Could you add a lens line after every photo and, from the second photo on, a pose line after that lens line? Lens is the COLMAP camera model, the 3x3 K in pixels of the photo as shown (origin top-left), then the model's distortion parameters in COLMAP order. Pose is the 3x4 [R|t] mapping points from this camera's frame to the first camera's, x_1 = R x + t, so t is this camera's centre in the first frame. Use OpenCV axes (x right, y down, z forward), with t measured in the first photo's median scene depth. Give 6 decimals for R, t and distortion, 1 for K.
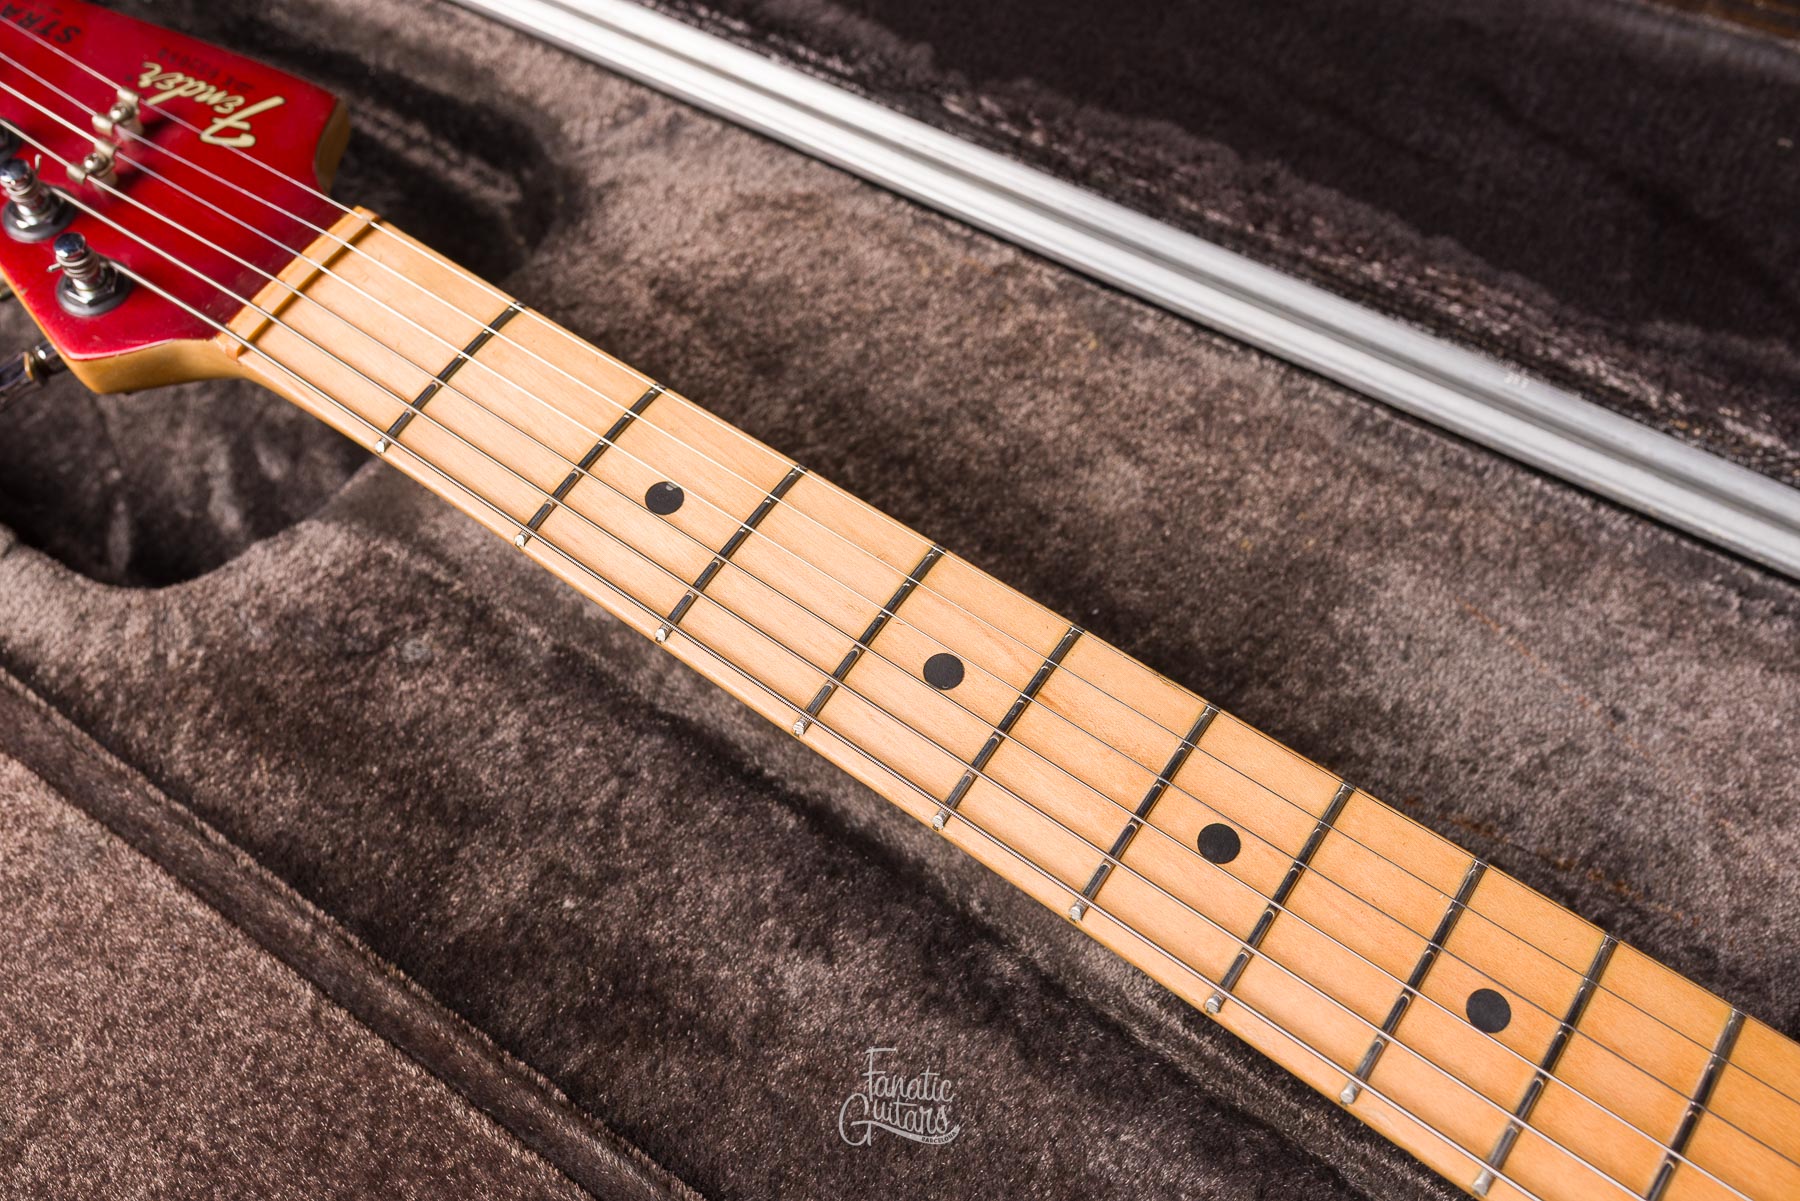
lens RADIAL K [[1804.1, 0, 900.0], [0, 1804.1, 600.5], [0, 0, 1]] dist [0.000054, 0.000858]
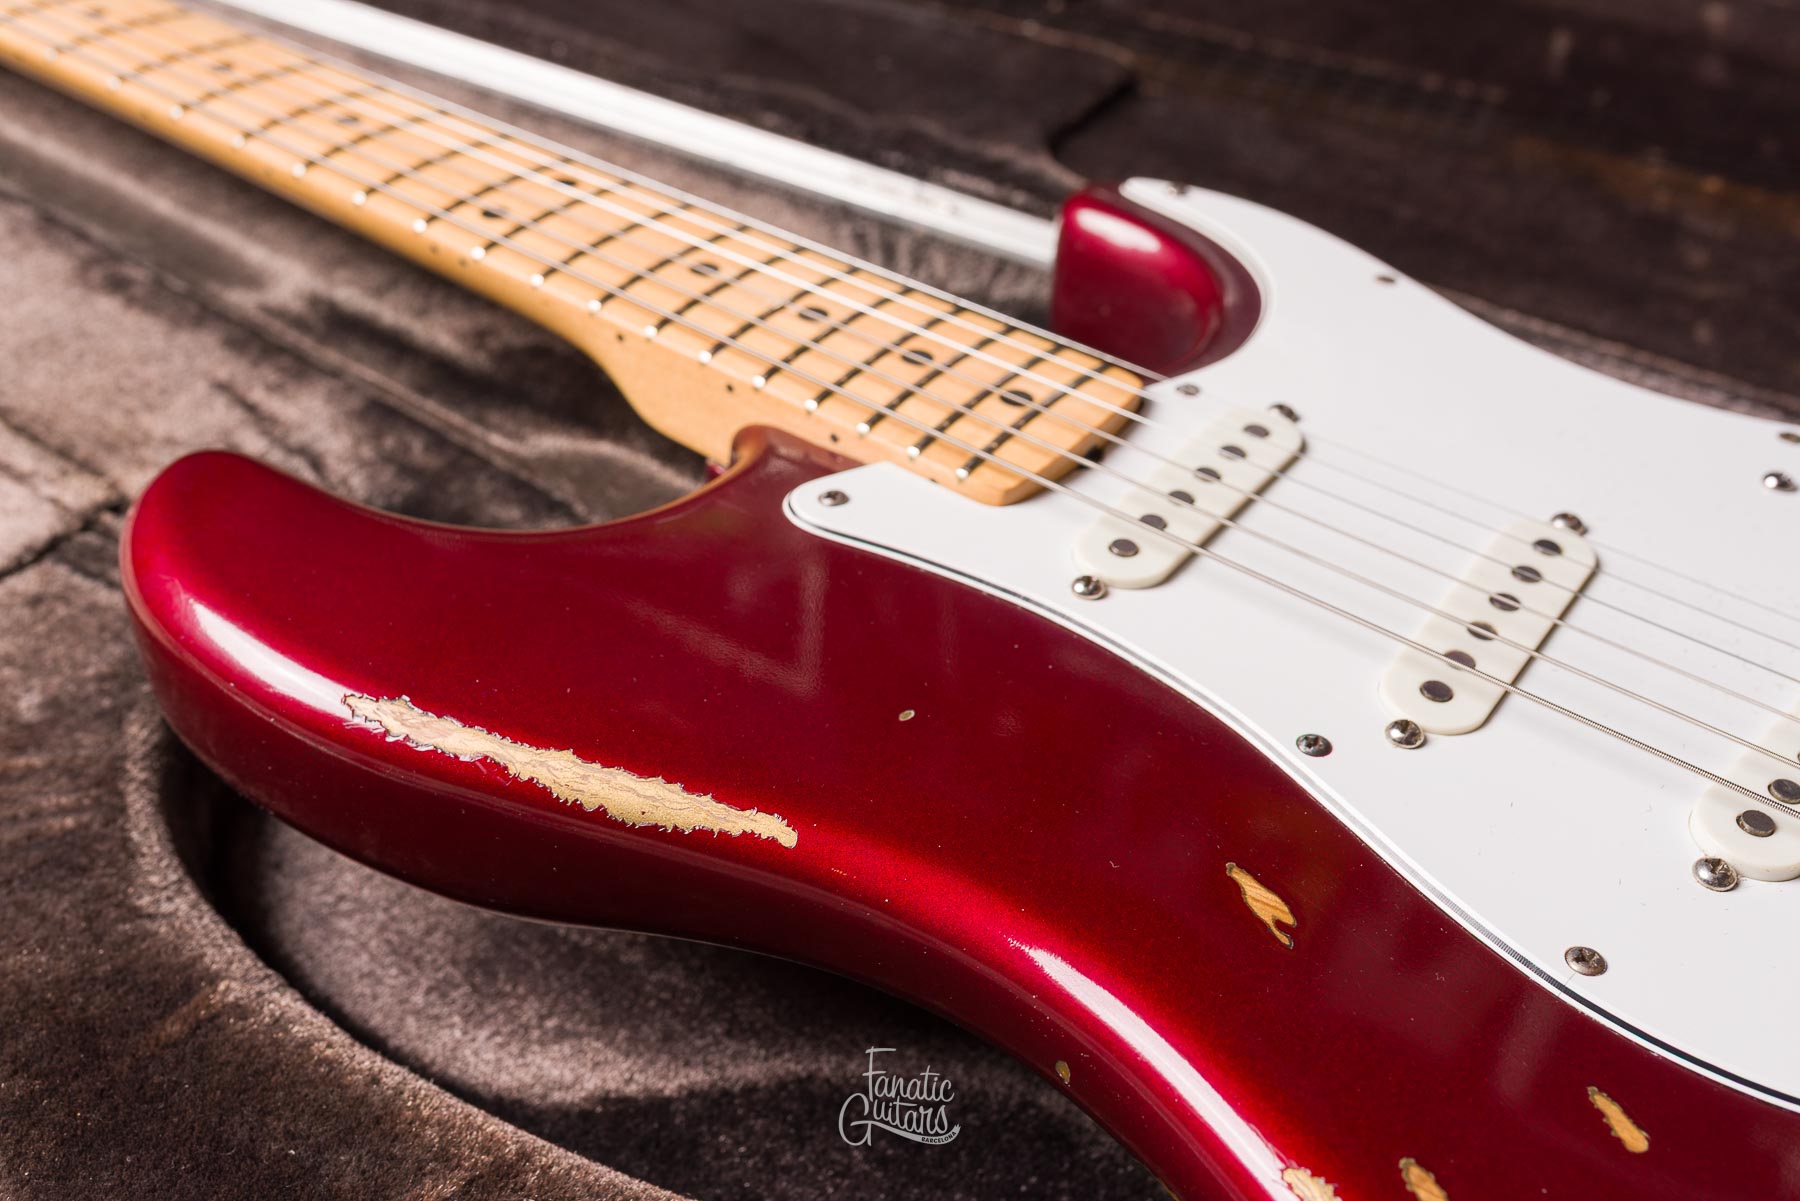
lens RADIAL K [[1817.3, 0, 900.0], [0, 1817.3, 600.5], [0, 0, 1]] dist [0.001029, -0.000343]
pose [[0.997717, 0.064877, 0.018731, 0.605745], [-0.051101, 0.906726, -0.418613, 0.939000], [-0.044142, 0.416700, 0.907971, -0.216817]]
